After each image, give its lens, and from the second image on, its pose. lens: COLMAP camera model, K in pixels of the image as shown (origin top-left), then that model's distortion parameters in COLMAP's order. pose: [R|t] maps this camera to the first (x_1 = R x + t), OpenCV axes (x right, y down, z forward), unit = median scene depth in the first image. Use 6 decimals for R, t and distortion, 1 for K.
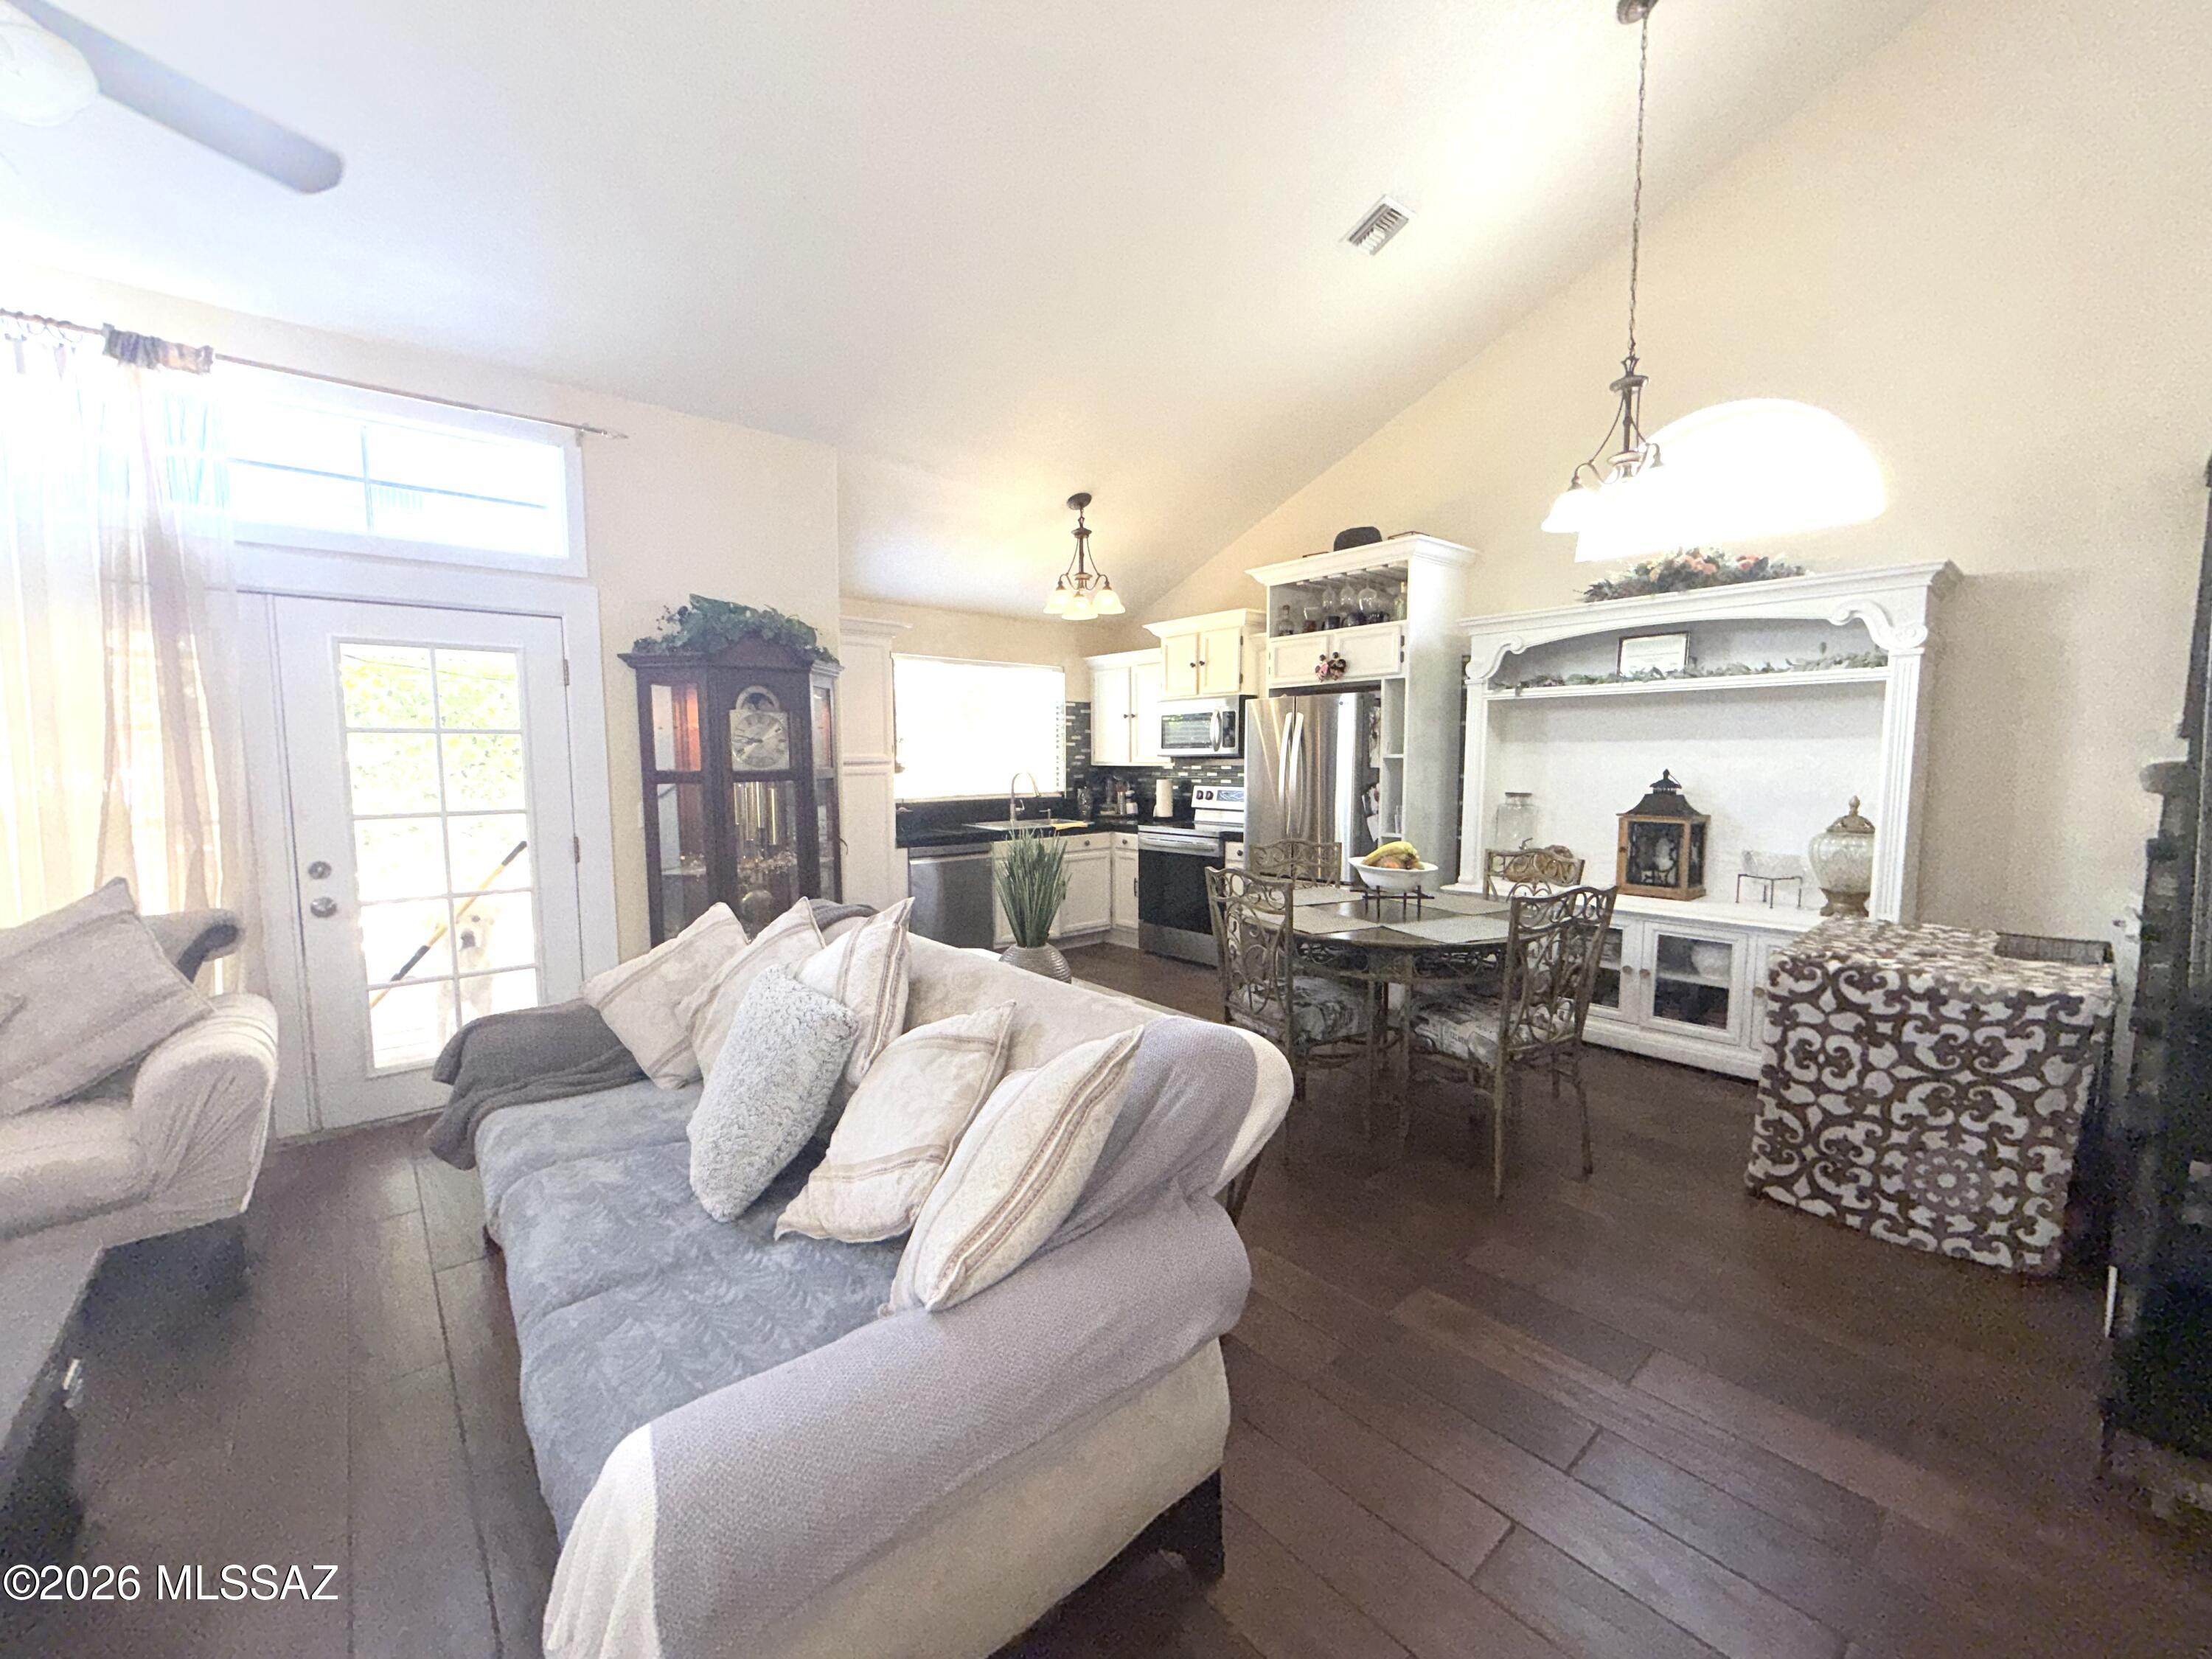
lens RADIAL K [[880.9, 0, 1106.0], [0, 880.9, 829.5], [0, 0, 1]] dist [-0.001199, -0.000111]
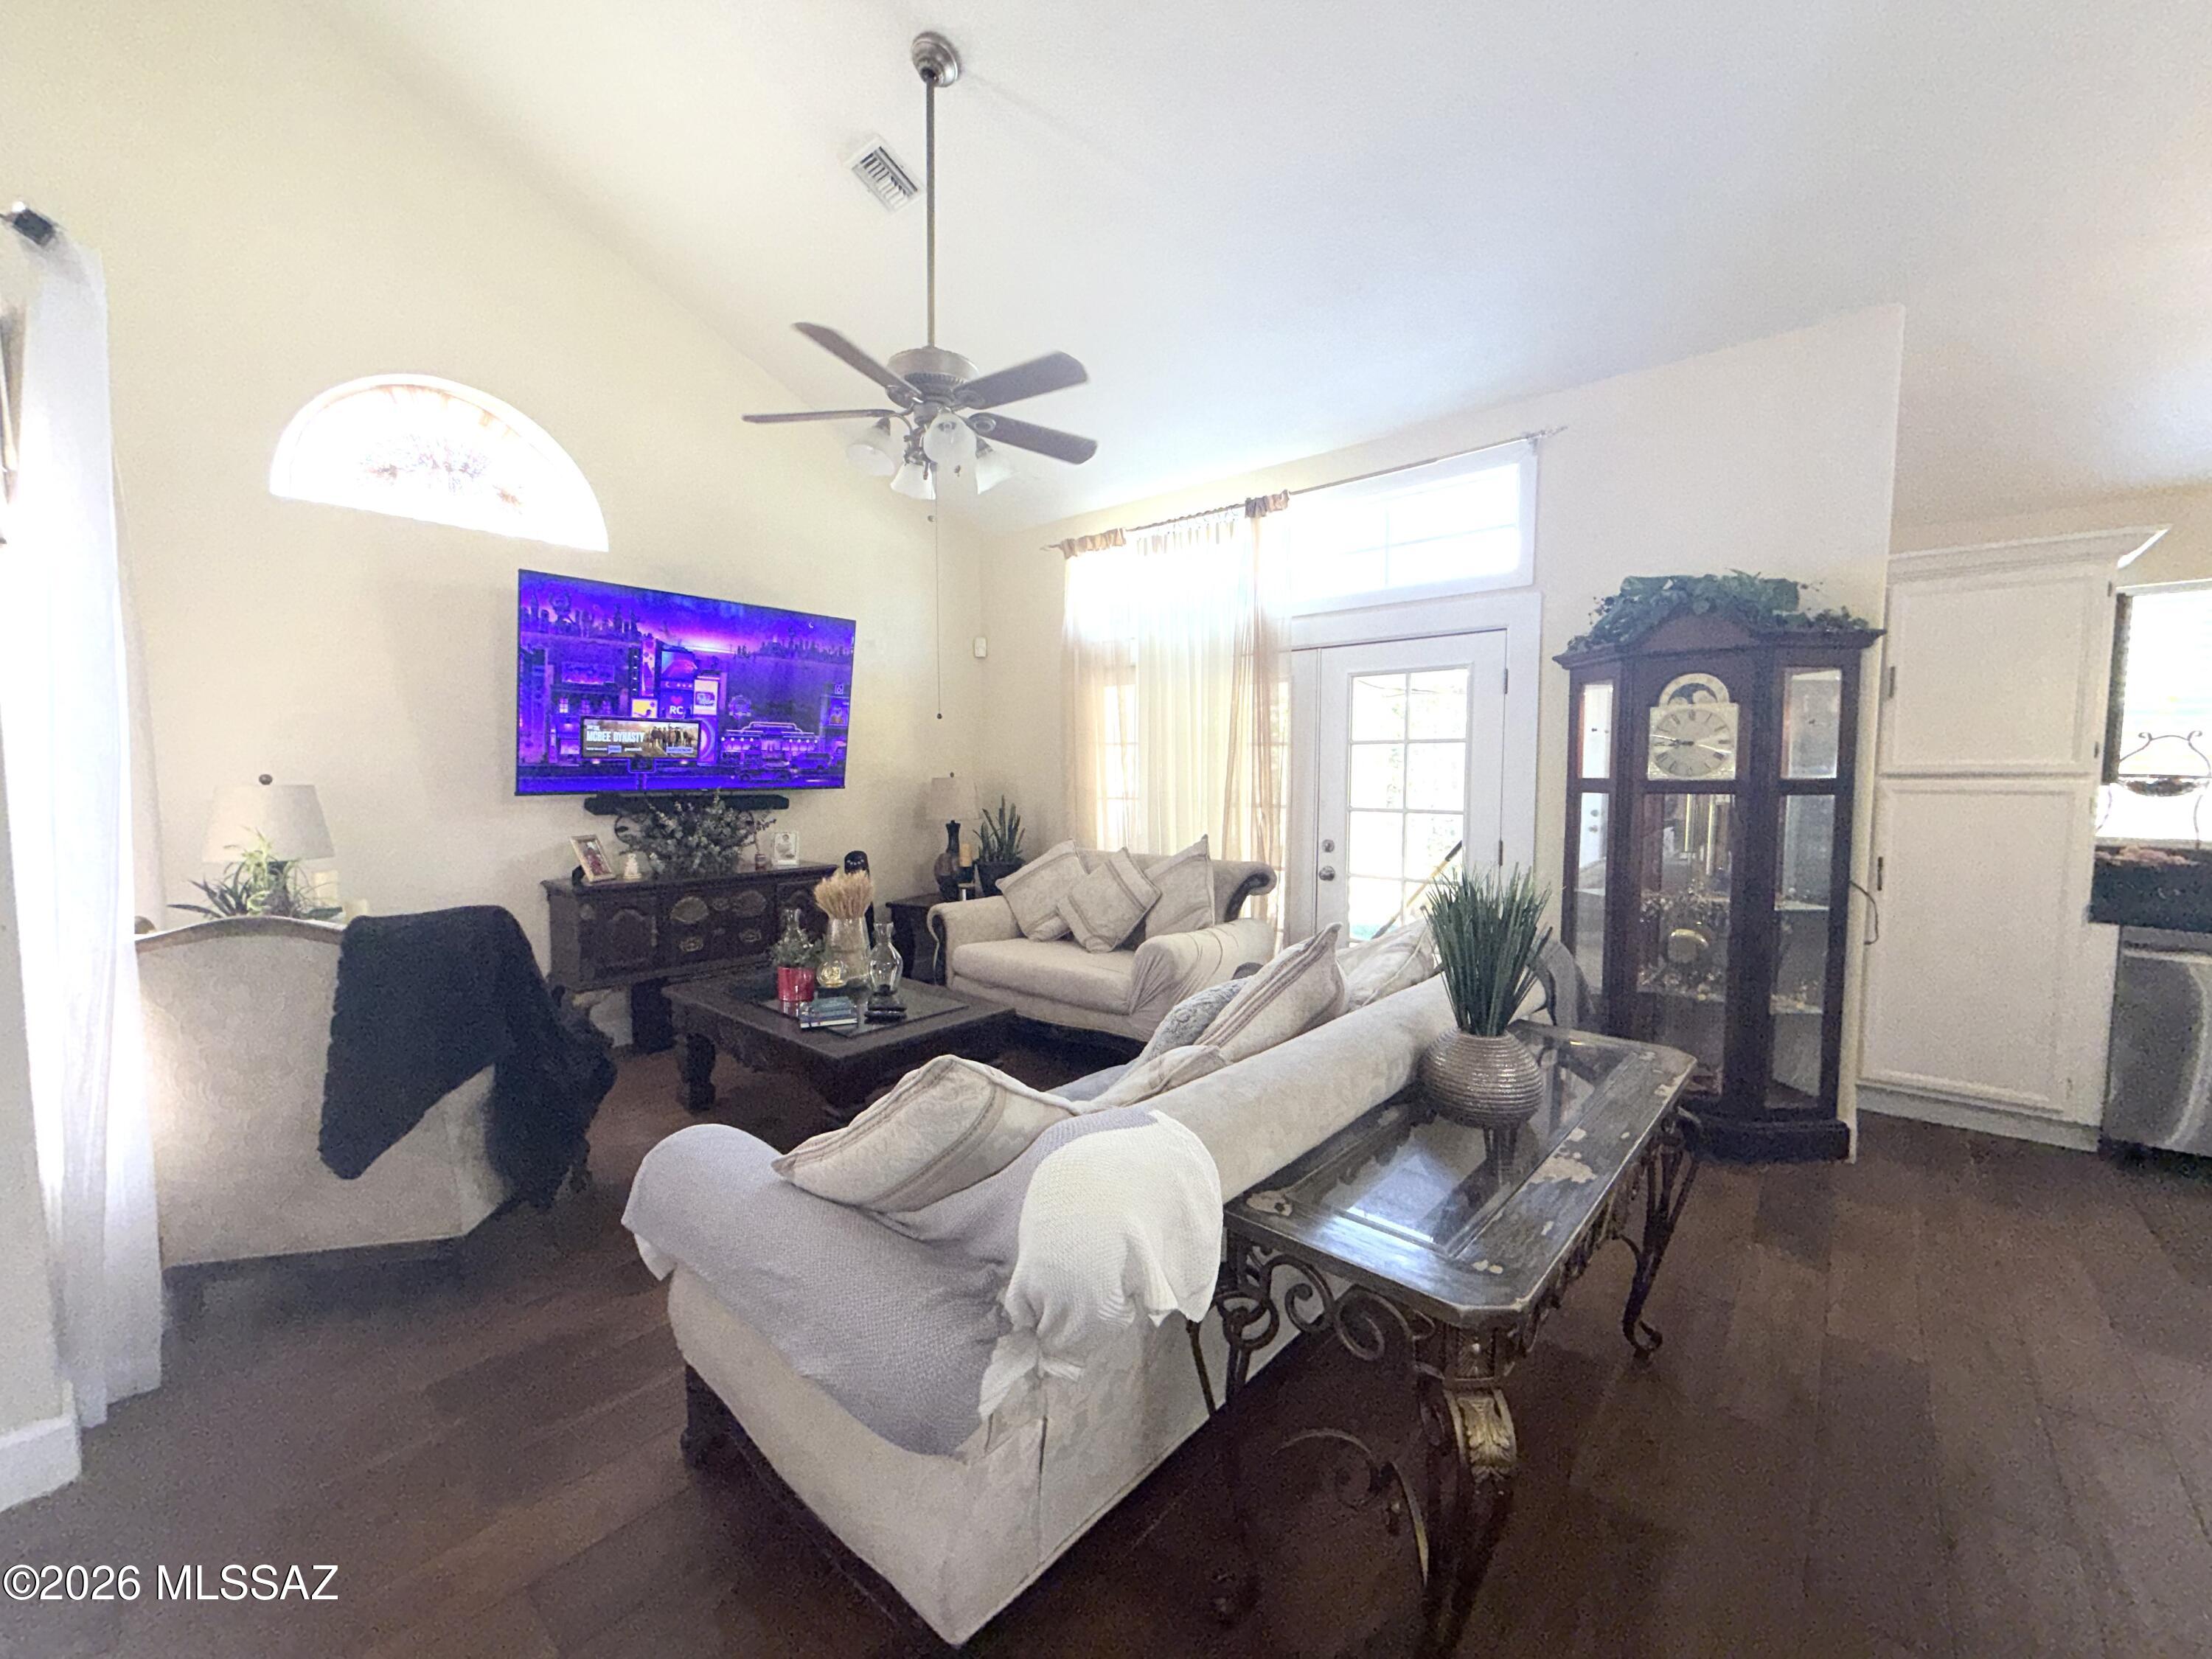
lens RADIAL K [[880.9, 0, 1106.0], [0, 880.9, 829.5], [0, 0, 1]] dist [-0.001199, -0.000111]
pose [[0.145188, 0.069235, -0.986979, 0.359679], [-0.087368, 0.994549, 0.056914, -0.024215], [0.985539, 0.077967, 0.150445, 0.406102]]
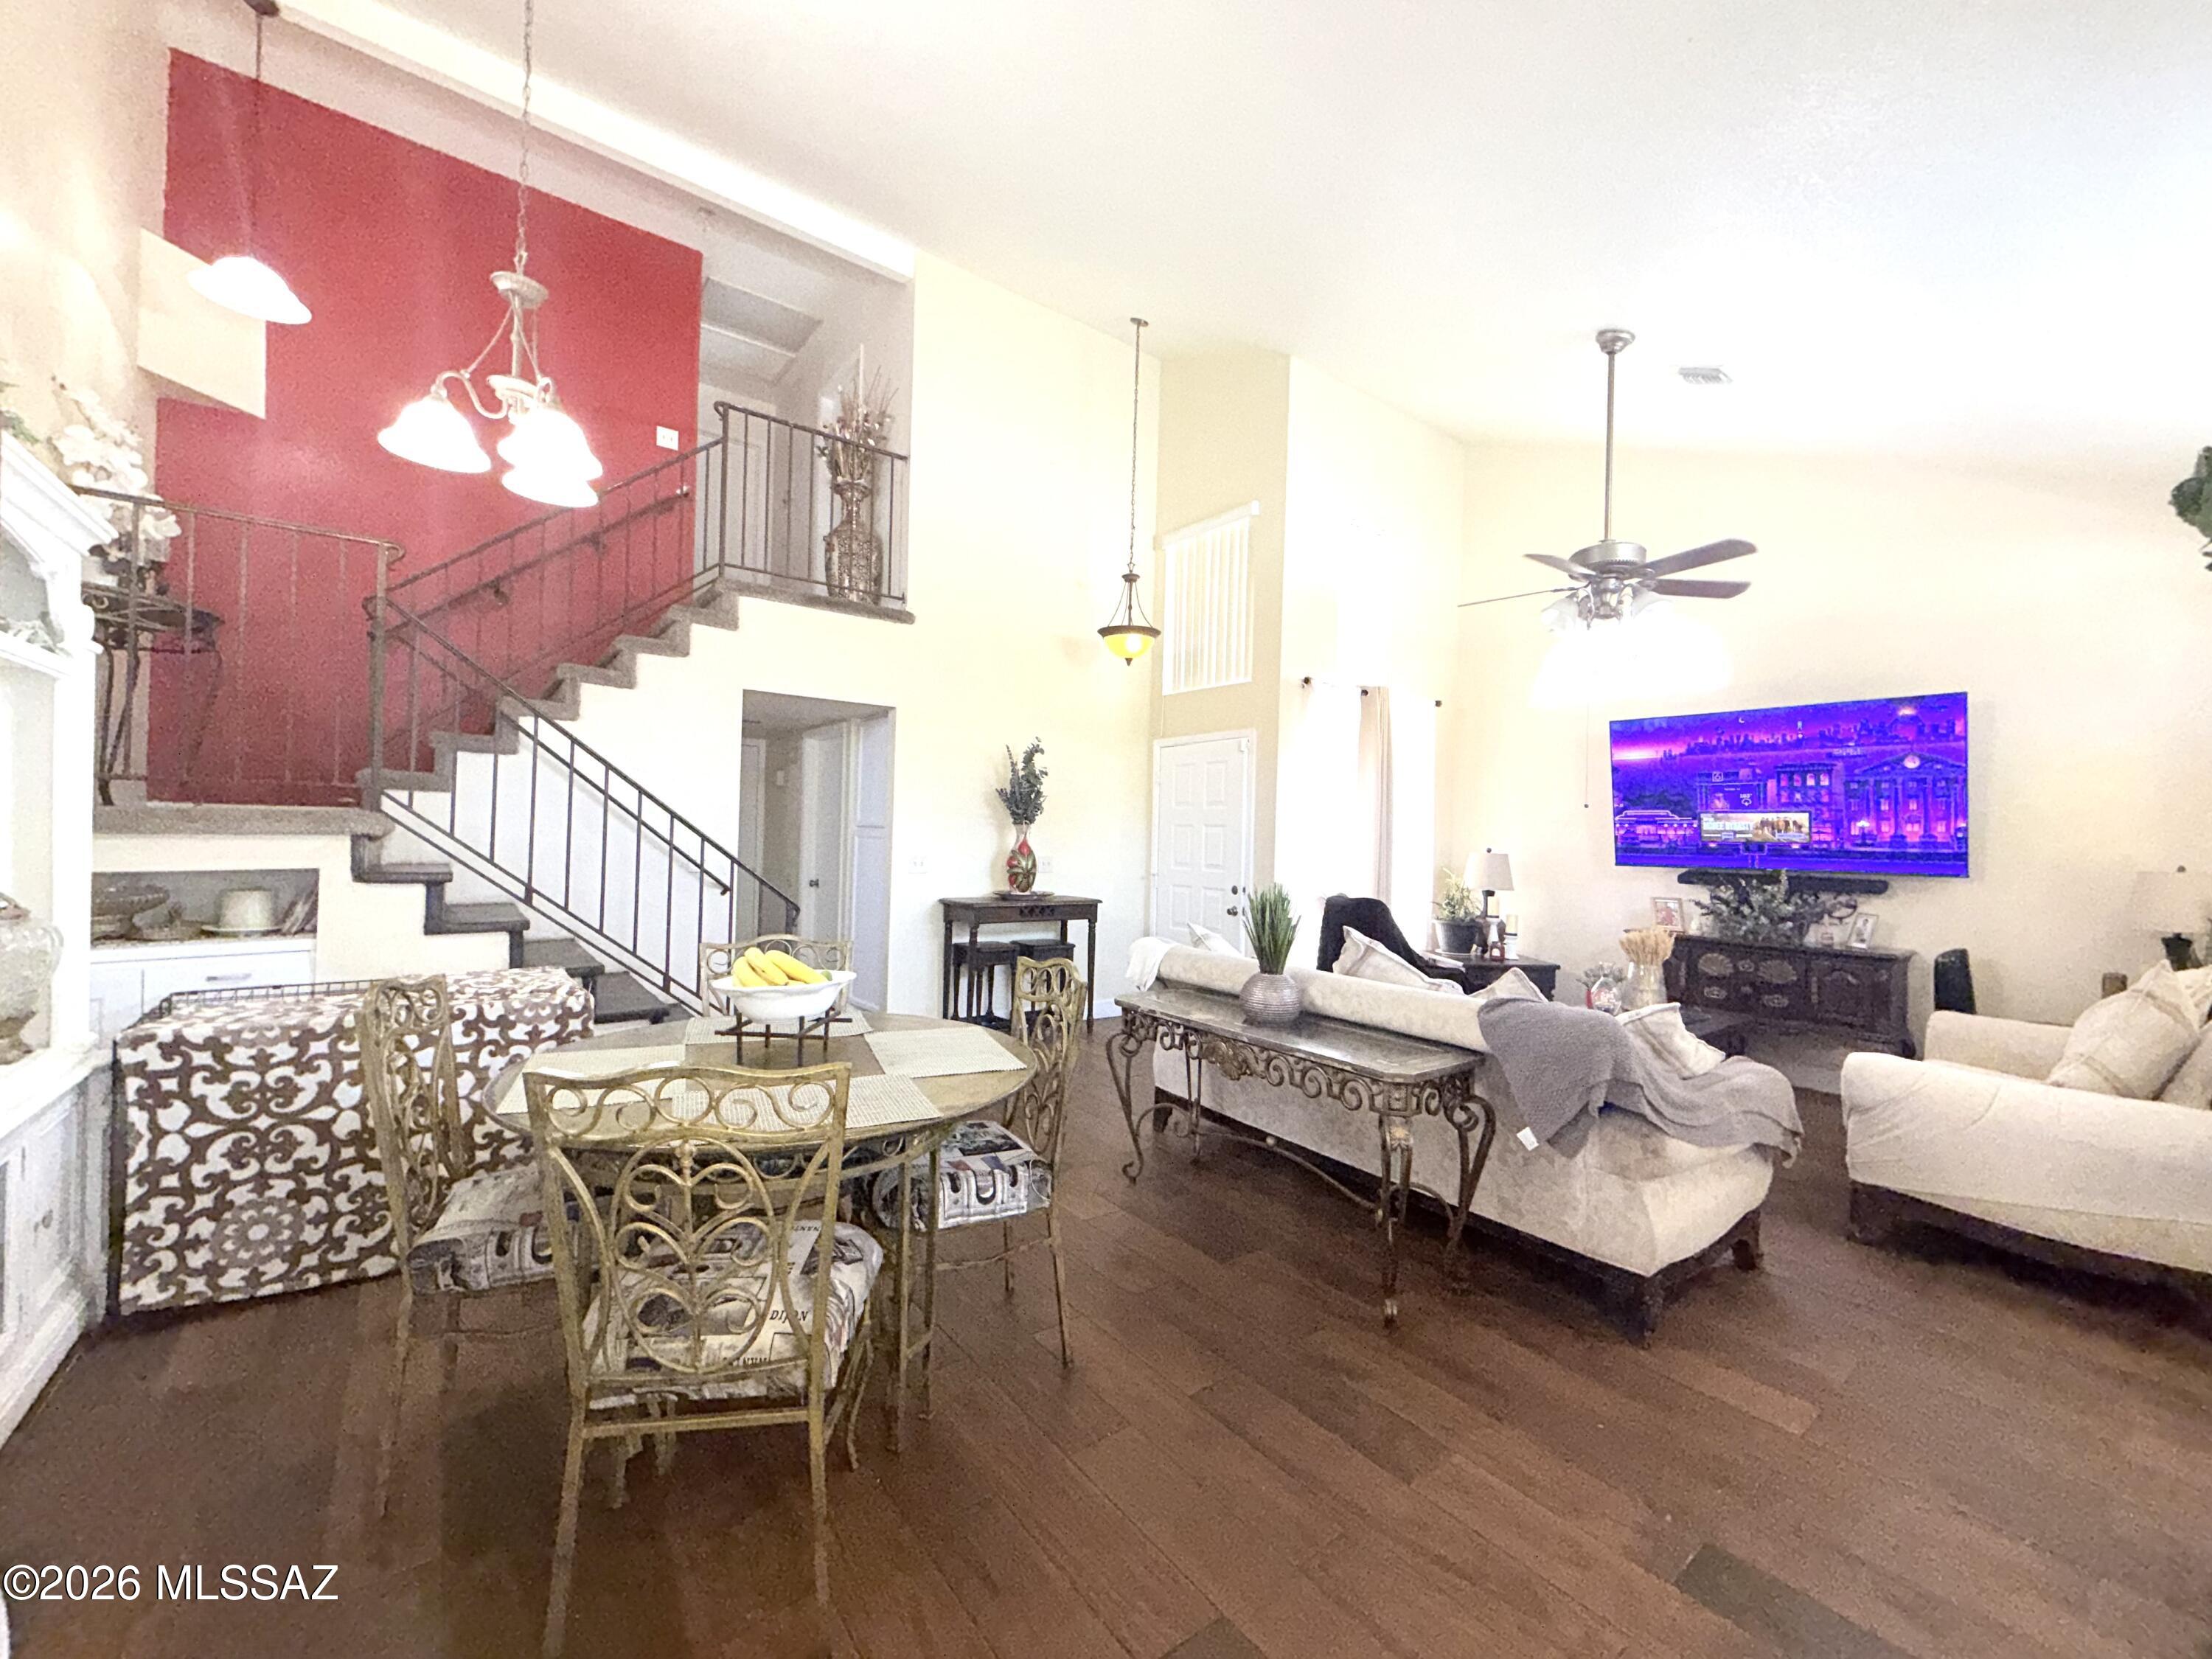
lens RADIAL K [[882.7, 0, 1106.0], [0, 882.7, 829.5], [0, 0, 1]] dist [-0.000040, -0.000329]
pose [[-0.997351, -0.024002, 0.068659, 0.041723], [-0.018799, 0.996973, 0.075445, -0.115126], [-0.070262, 0.073954, -0.994783, 1.557333]]
